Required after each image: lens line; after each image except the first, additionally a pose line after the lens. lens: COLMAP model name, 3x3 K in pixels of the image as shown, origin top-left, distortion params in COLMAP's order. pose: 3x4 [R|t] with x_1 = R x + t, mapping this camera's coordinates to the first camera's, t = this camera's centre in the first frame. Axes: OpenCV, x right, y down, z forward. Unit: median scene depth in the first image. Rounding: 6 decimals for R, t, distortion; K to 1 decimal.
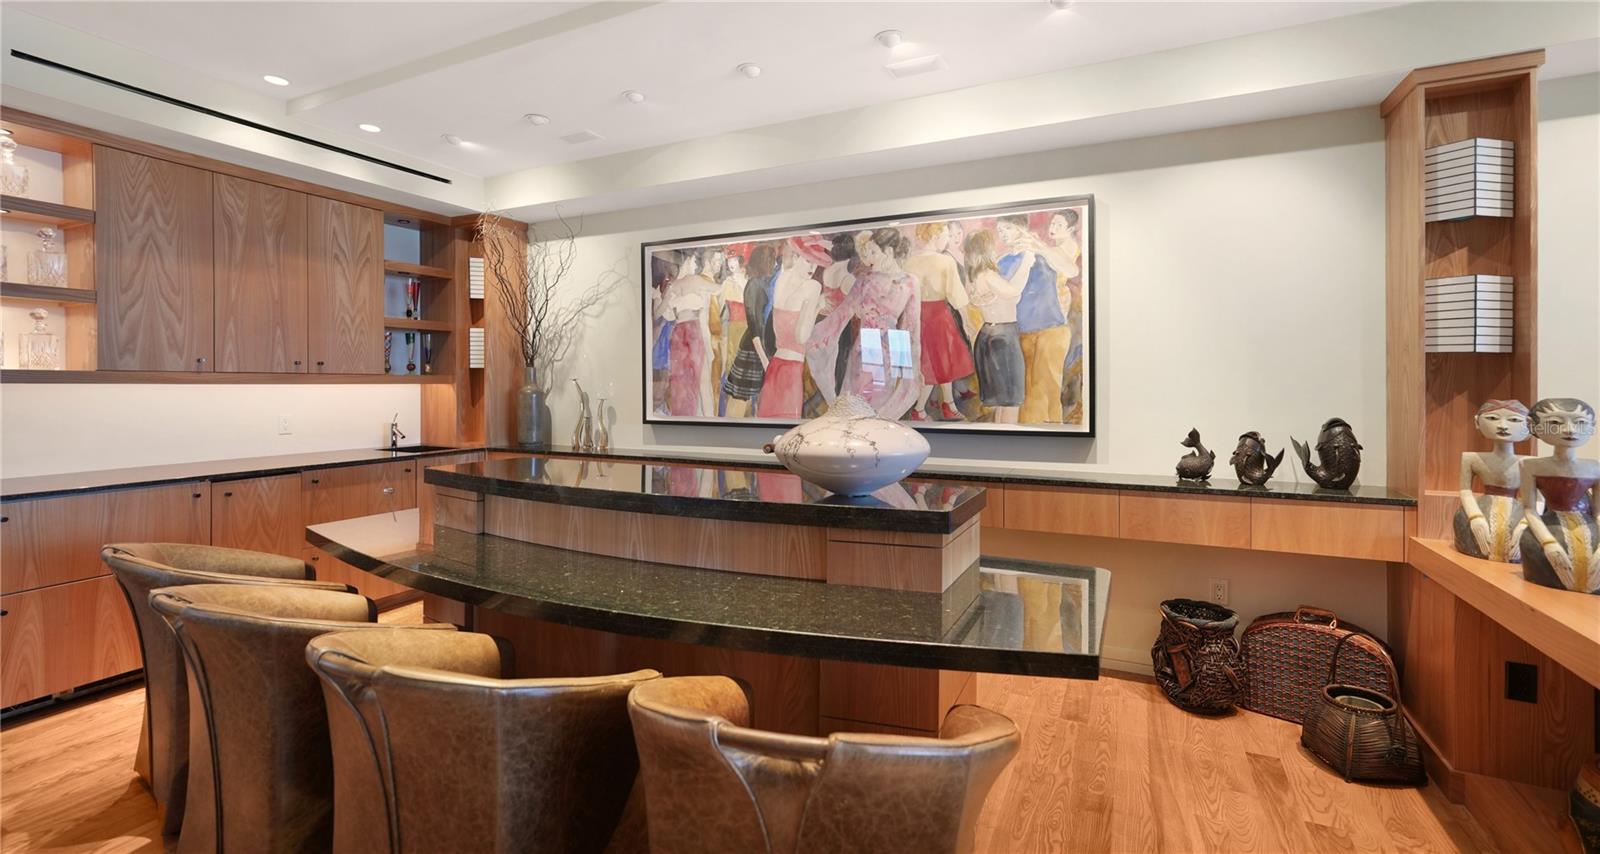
lens RADIAL K [[722.3, 0, 801.7], [0, 722.3, 375.0], [0, 0, 1]] dist [0.000760, 0.000269]
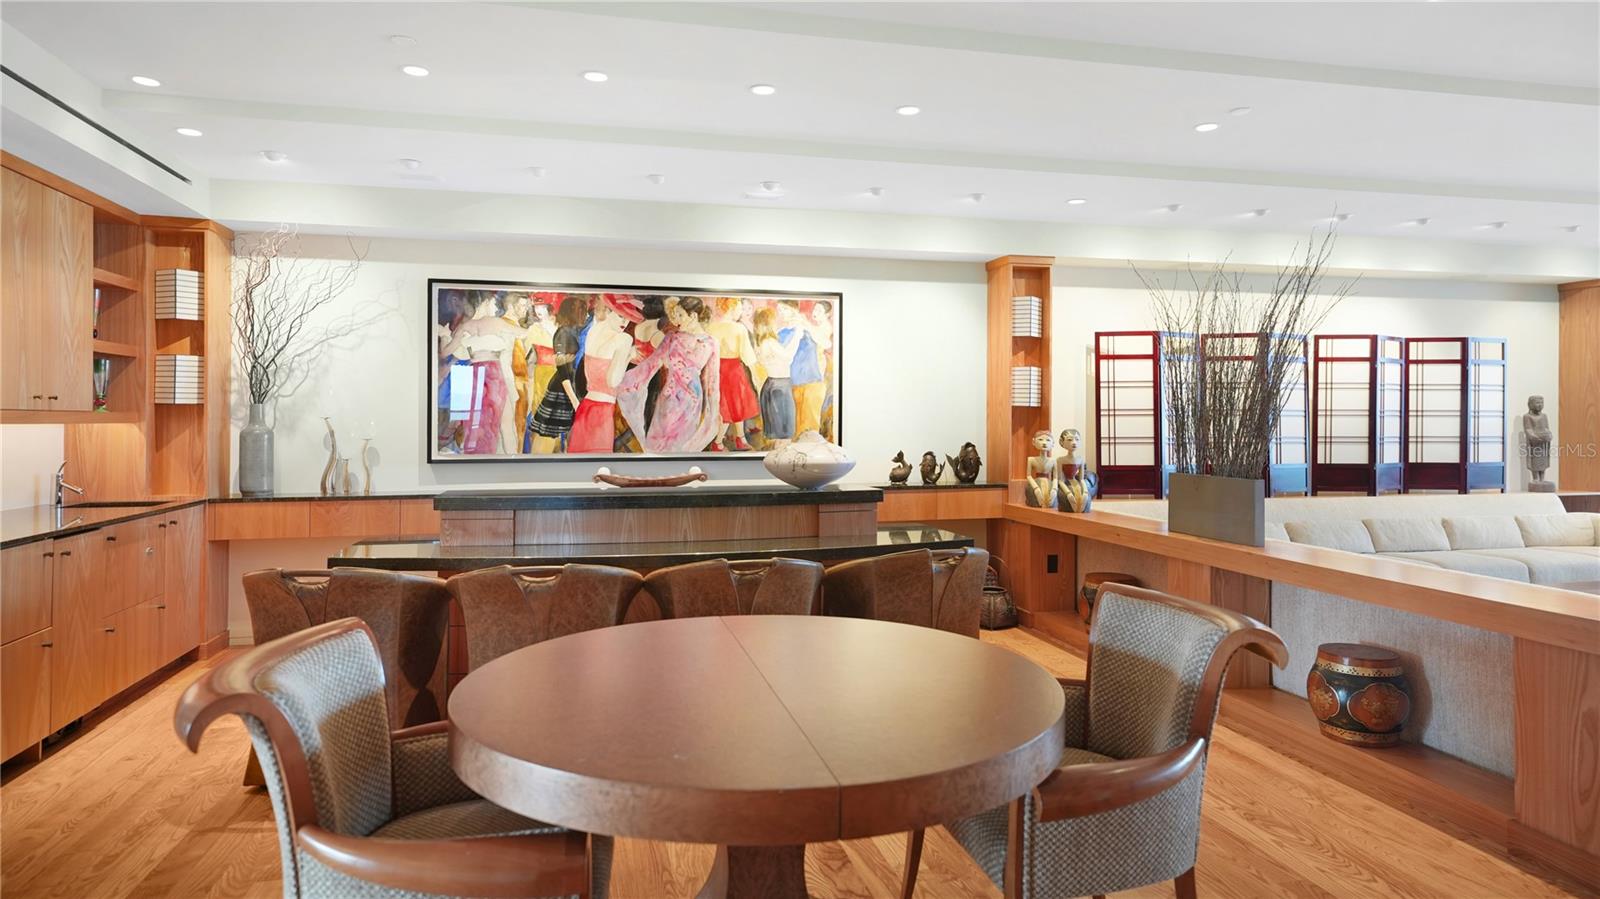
lens RADIAL K [[943.9, 0, 862.4], [0, 943.9, 410.6], [0, 0, 1]] dist [0.042849, 0.001223]
pose [[0.748906, 0.007586, 0.662632, -0.718229], [-0.007835, 0.999966, -0.002592, -0.006092], [-0.662630, -0.003251, 0.748940, -0.399343]]
